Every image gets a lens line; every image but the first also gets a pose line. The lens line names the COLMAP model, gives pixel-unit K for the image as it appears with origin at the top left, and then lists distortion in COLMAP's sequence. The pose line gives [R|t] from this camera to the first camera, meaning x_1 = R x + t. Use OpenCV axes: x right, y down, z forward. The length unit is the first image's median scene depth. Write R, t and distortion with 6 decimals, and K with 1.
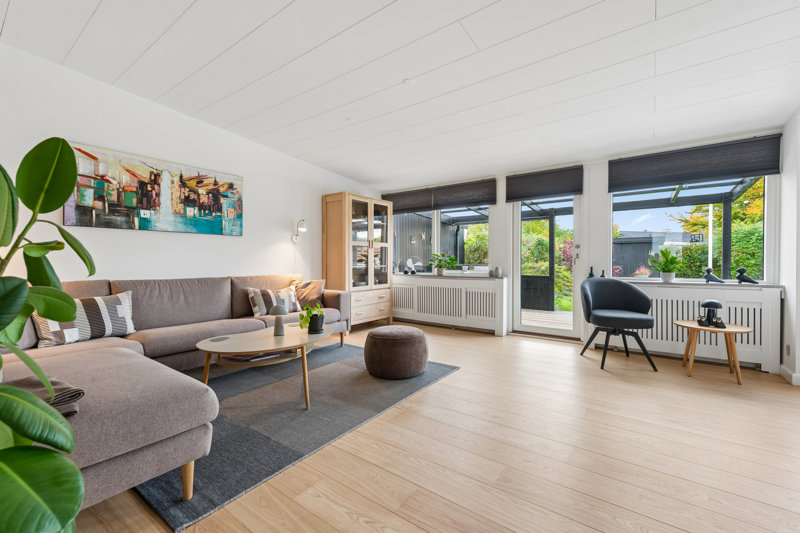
lens RADIAL K [[337.0, 0, 400.0], [0, 337.0, 266.5], [0, 0, 1]] dist [0.000274, -0.000243]
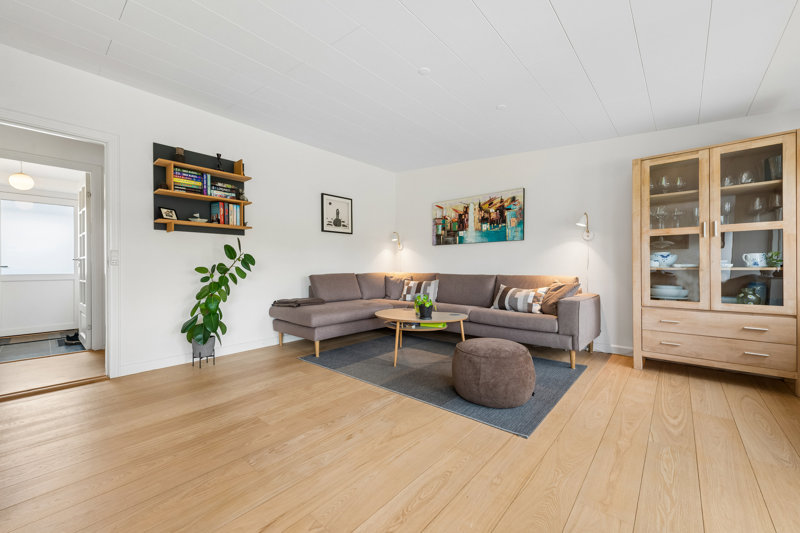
lens RADIAL K [[310.2, 0, 400.0], [0, 310.2, 266.5], [0, 0, 1]] dist [0.008079, -0.000631]
pose [[-0.083264, 0.000702, -0.996527, 0.711245], [-0.011810, 0.999929, 0.001691, 0.002080], [0.996458, 0.011909, -0.083250, 0.789862]]
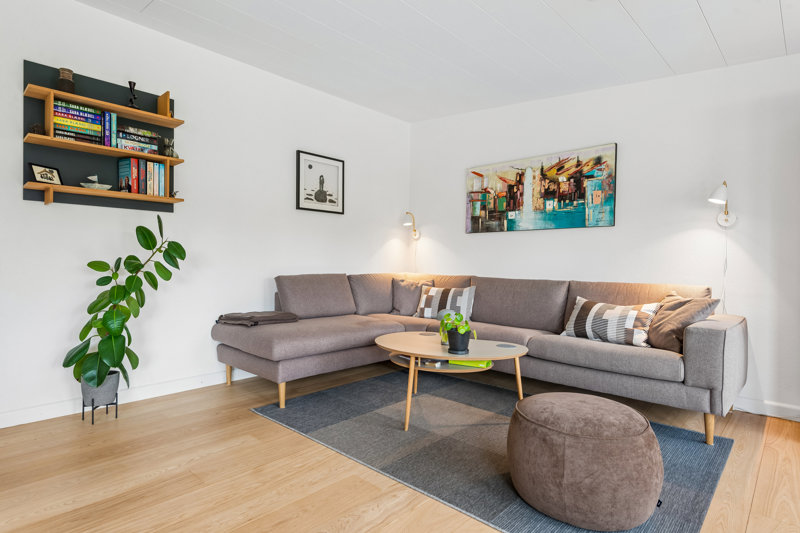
lens RADIAL K [[420.4, 0, 398.8], [0, 420.4, 268.2], [0, 0, 1]] dist [0.003658, 0.000355]
pose [[-0.117163, 0.010298, -0.993059, 0.547286], [-0.027762, 0.999521, 0.013641, -0.001023], [0.992725, 0.029168, -0.116821, 0.768643]]
